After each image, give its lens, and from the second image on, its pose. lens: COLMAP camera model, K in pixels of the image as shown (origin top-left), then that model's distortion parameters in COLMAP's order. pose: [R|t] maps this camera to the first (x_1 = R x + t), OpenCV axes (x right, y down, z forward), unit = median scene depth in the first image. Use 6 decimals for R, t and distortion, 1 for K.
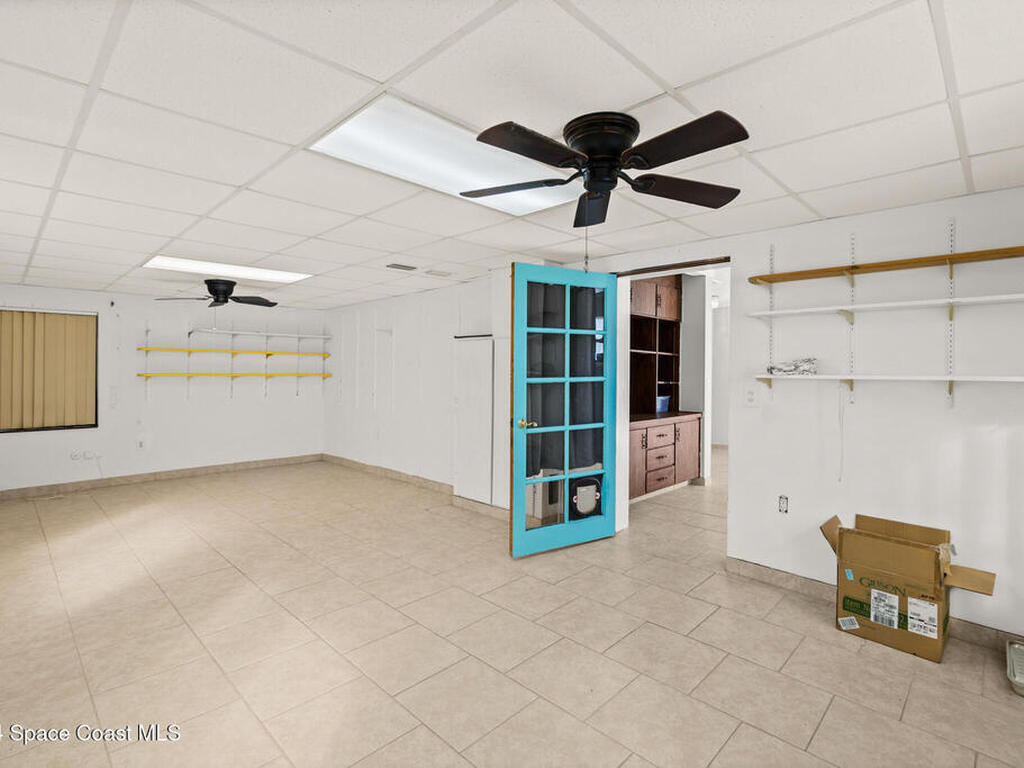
lens RADIAL K [[500.9, 0, 512.5], [0, 500.9, 378.8], [0, 0, 1]] dist [-0.002257, -0.000456]
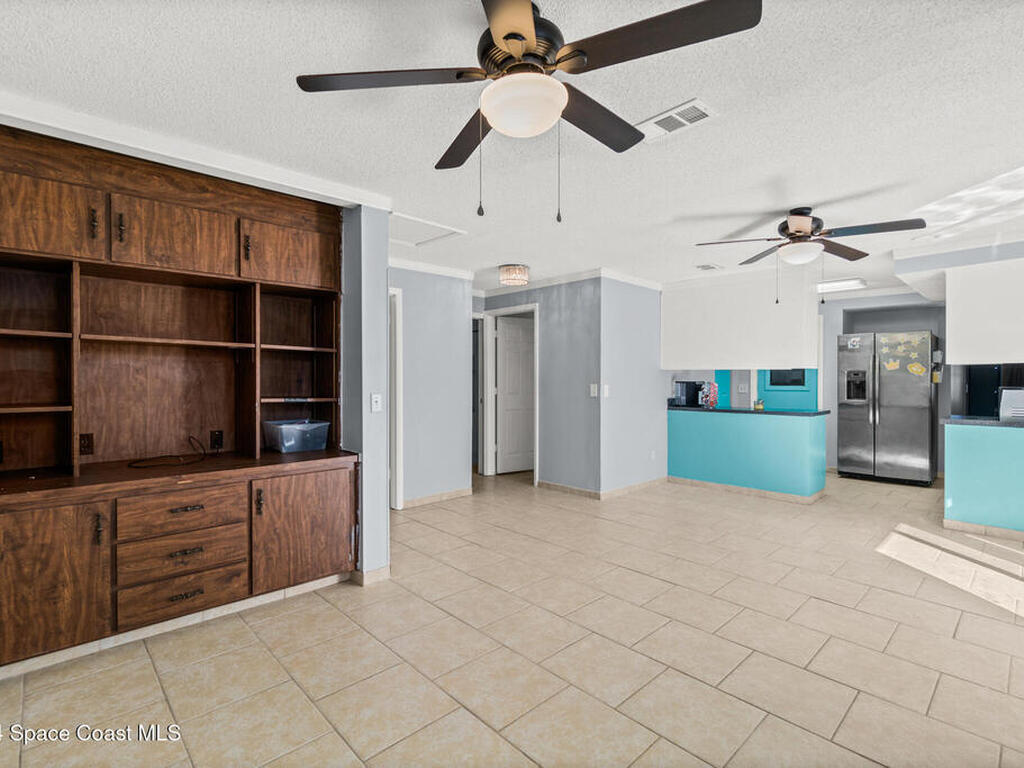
lens RADIAL K [[500.9, 0, 512.5], [0, 500.9, 378.8], [0, 0, 1]] dist [-0.002257, -0.000456]
pose [[0.998800, 0.005415, -0.048669, 0.581662], [-0.005212, 0.999977, 0.004306, -0.019660], [0.048692, -0.004047, 0.998806, 0.460107]]
